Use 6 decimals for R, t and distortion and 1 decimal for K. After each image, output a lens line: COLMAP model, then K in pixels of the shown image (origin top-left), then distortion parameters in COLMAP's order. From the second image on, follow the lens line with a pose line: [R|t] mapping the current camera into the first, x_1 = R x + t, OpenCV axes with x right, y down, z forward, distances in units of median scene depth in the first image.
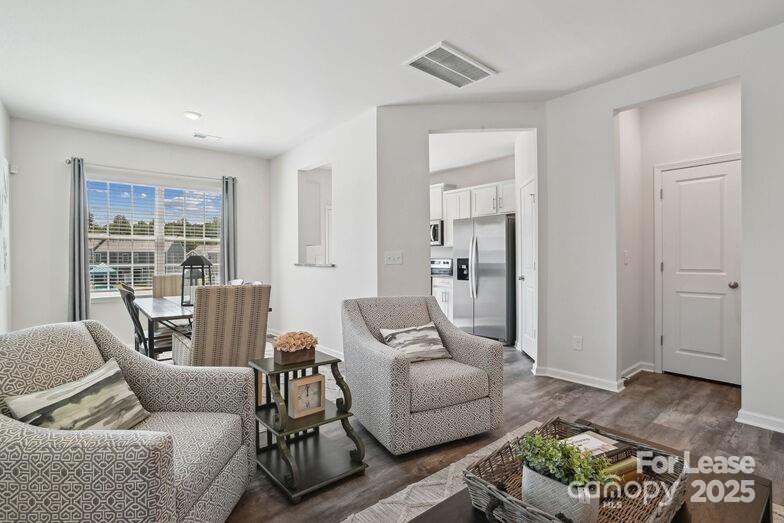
lens RADIAL K [[375.2, 0, 389.2], [0, 375.2, 260.9], [0, 0, 1]] dist [-0.006072, -0.002113]
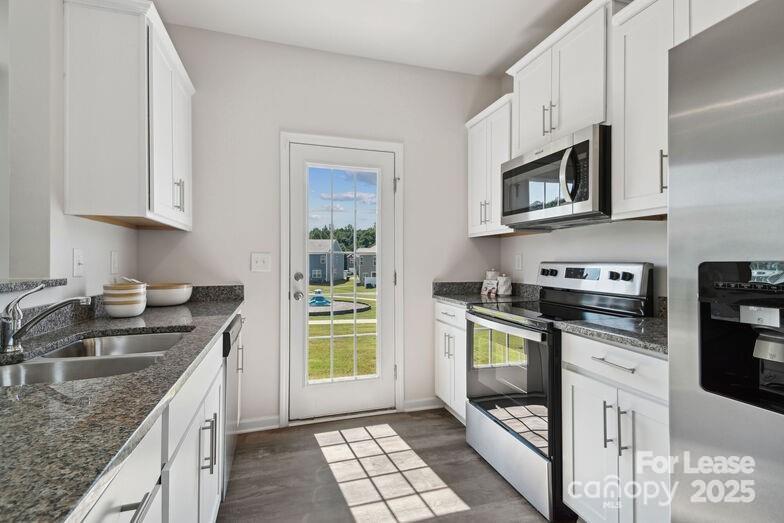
lens RADIAL K [[375.2, 0, 389.9], [0, 375.2, 260.4], [0, 0, 1]] dist [-0.006072, -0.002113]
pose [[0.919603, -0.002086, -0.392844, 0.103010], [-0.002082, 0.999946, -0.010185, -0.003871], [0.392844, 0.010184, 0.919549, 0.678645]]
